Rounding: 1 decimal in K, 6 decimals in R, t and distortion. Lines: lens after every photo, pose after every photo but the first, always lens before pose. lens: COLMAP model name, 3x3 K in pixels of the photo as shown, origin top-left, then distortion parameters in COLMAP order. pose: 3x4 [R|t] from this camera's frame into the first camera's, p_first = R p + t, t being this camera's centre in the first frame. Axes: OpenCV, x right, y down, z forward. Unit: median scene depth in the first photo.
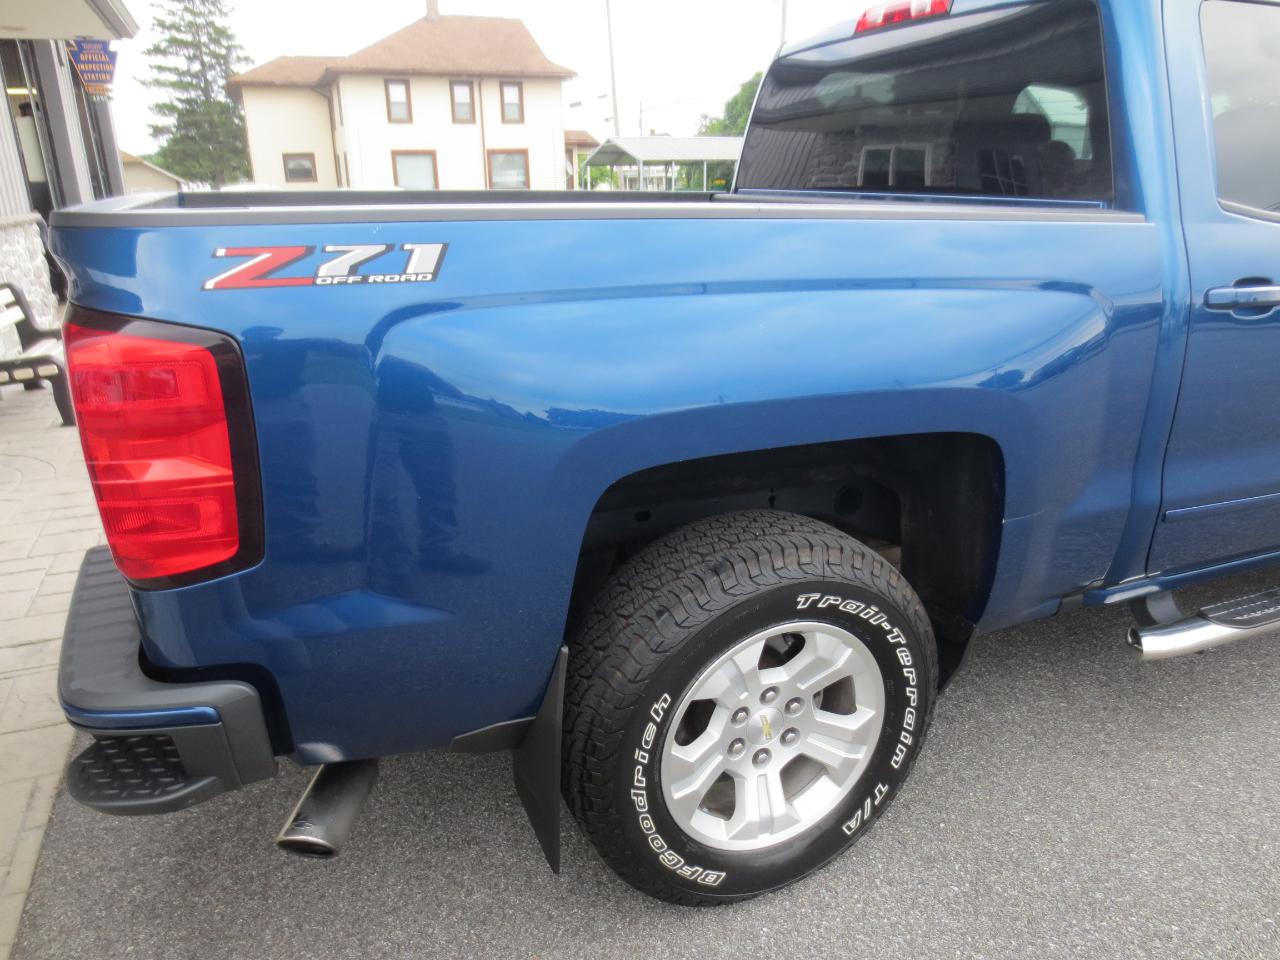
lens RADIAL K [[900.7, 0, 644.9], [0, 900.7, 489.8], [0, 0, 1]] dist [-0.049369, 0.019906]
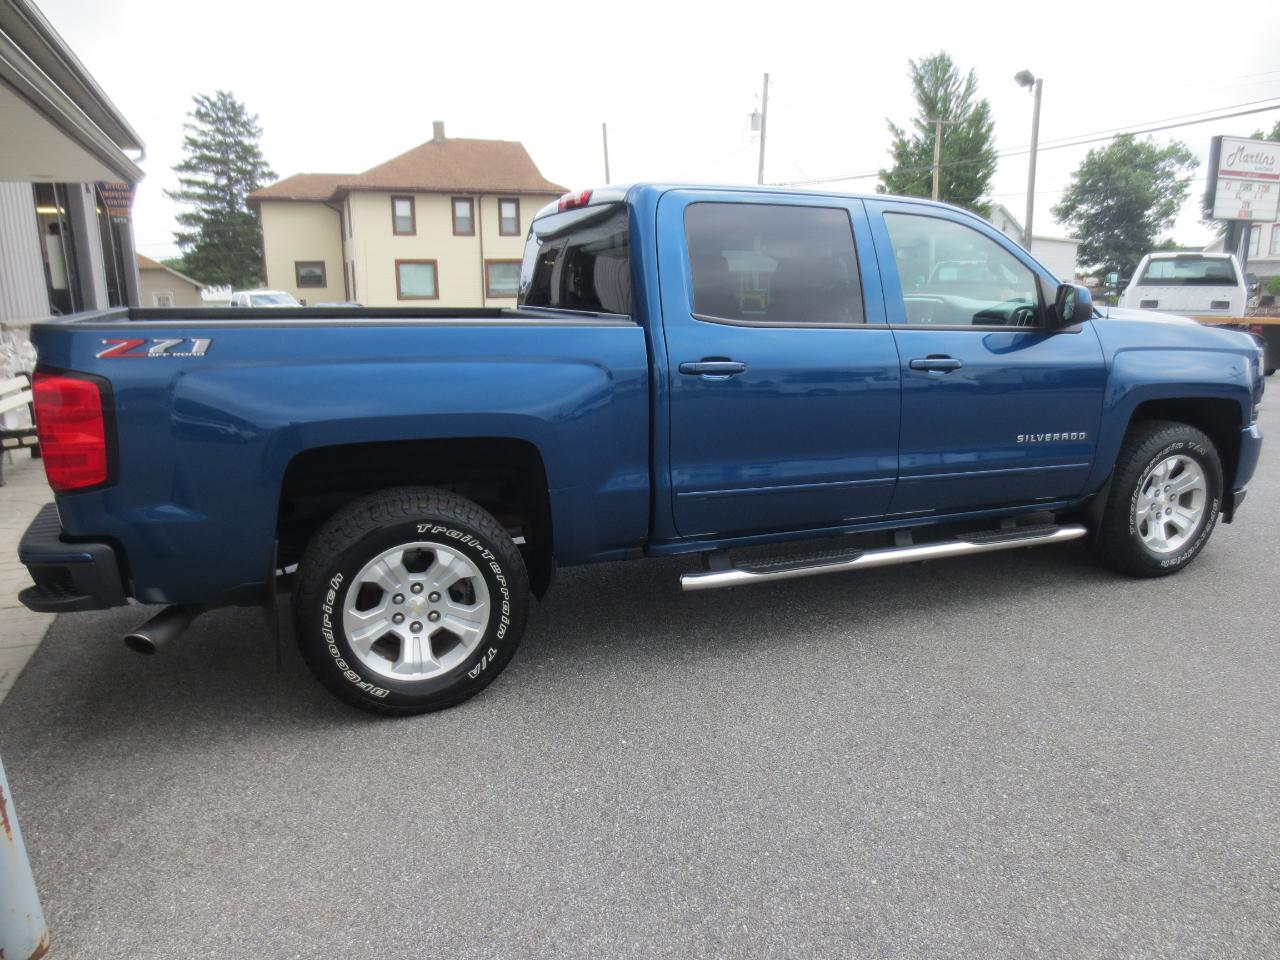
lens RADIAL K [[887.8, 0, 647.4], [0, 887.8, 481.3], [0, 0, 1]] dist [-0.045544, 0.005696]
pose [[0.999991, 0.004161, 0.000464, 0.081085], [-0.004078, 0.993171, -0.116598, 0.030241], [-0.000946, 0.116596, 0.993179, -0.104151]]
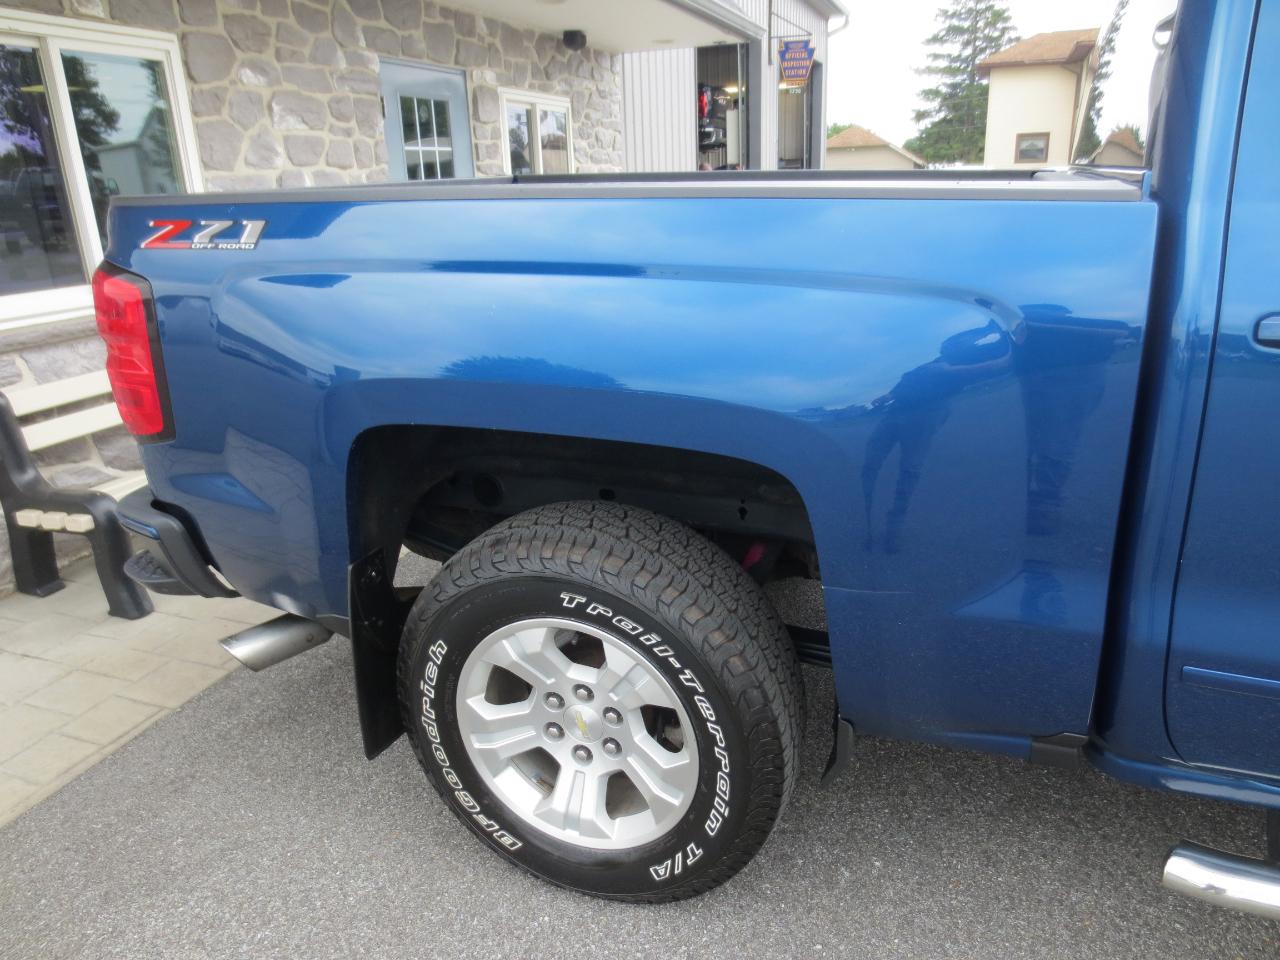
lens RADIAL K [[900.7, 0, 644.9], [0, 900.7, 489.8], [0, 0, 1]] dist [-0.049369, 0.019906]
pose [[0.725125, 0.210581, -0.655628, 0.106278], [-0.197945, 0.975653, 0.094442, -0.012302], [0.659553, 0.061296, 0.749154, 0.041485]]
